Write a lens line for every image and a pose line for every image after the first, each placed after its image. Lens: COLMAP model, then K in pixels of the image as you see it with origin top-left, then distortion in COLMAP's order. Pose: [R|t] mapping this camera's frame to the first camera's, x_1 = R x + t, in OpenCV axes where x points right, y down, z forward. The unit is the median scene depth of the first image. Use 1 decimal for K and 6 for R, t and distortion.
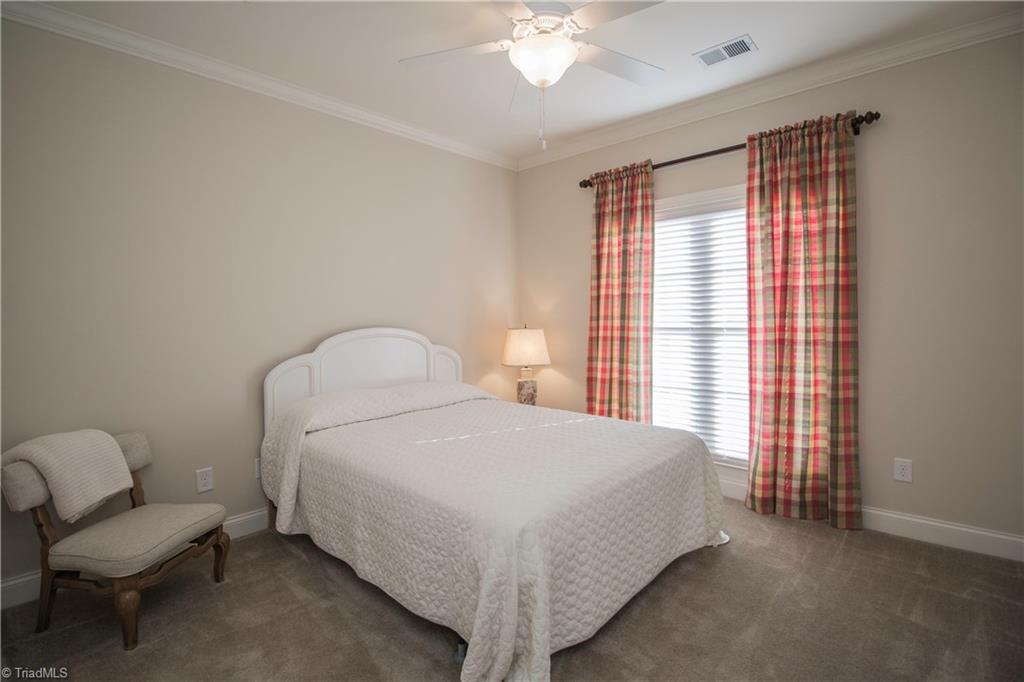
lens RADIAL K [[474.5, 0, 510.5], [0, 474.5, 327.6], [0, 0, 1]] dist [0.001885, -0.014611]
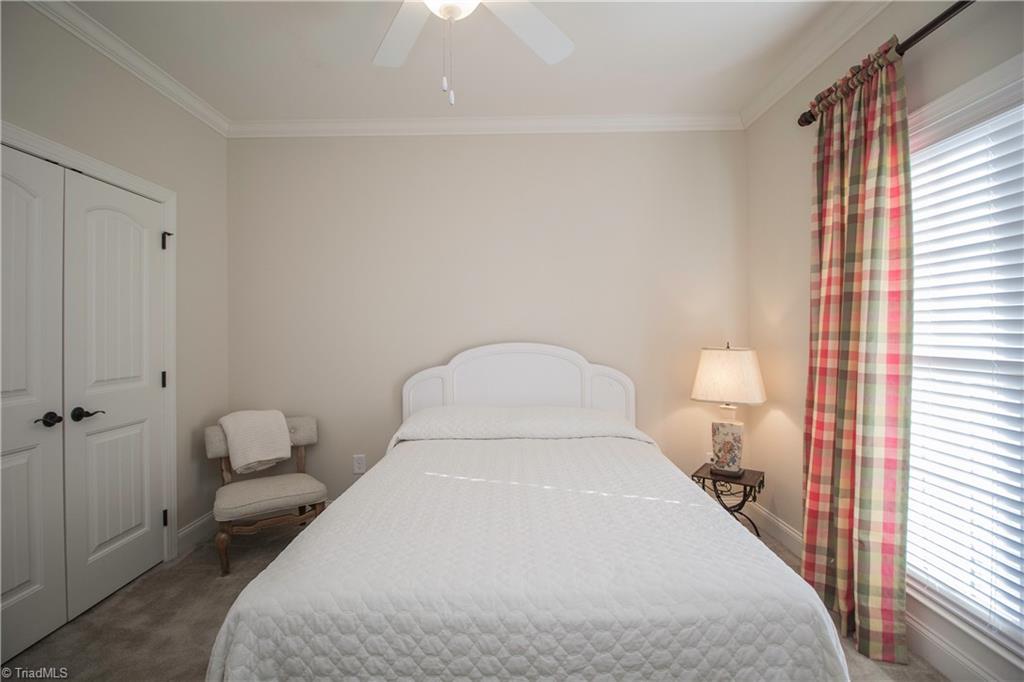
lens RADIAL K [[474.5, 0, 510.5], [0, 474.5, 327.6], [0, 0, 1]] dist [0.001885, -0.014611]
pose [[0.665298, 0.000155, -0.746578, 0.392297], [-0.014840, 0.999805, -0.013017, -0.018063], [0.746430, 0.019739, 0.665171, 0.334974]]
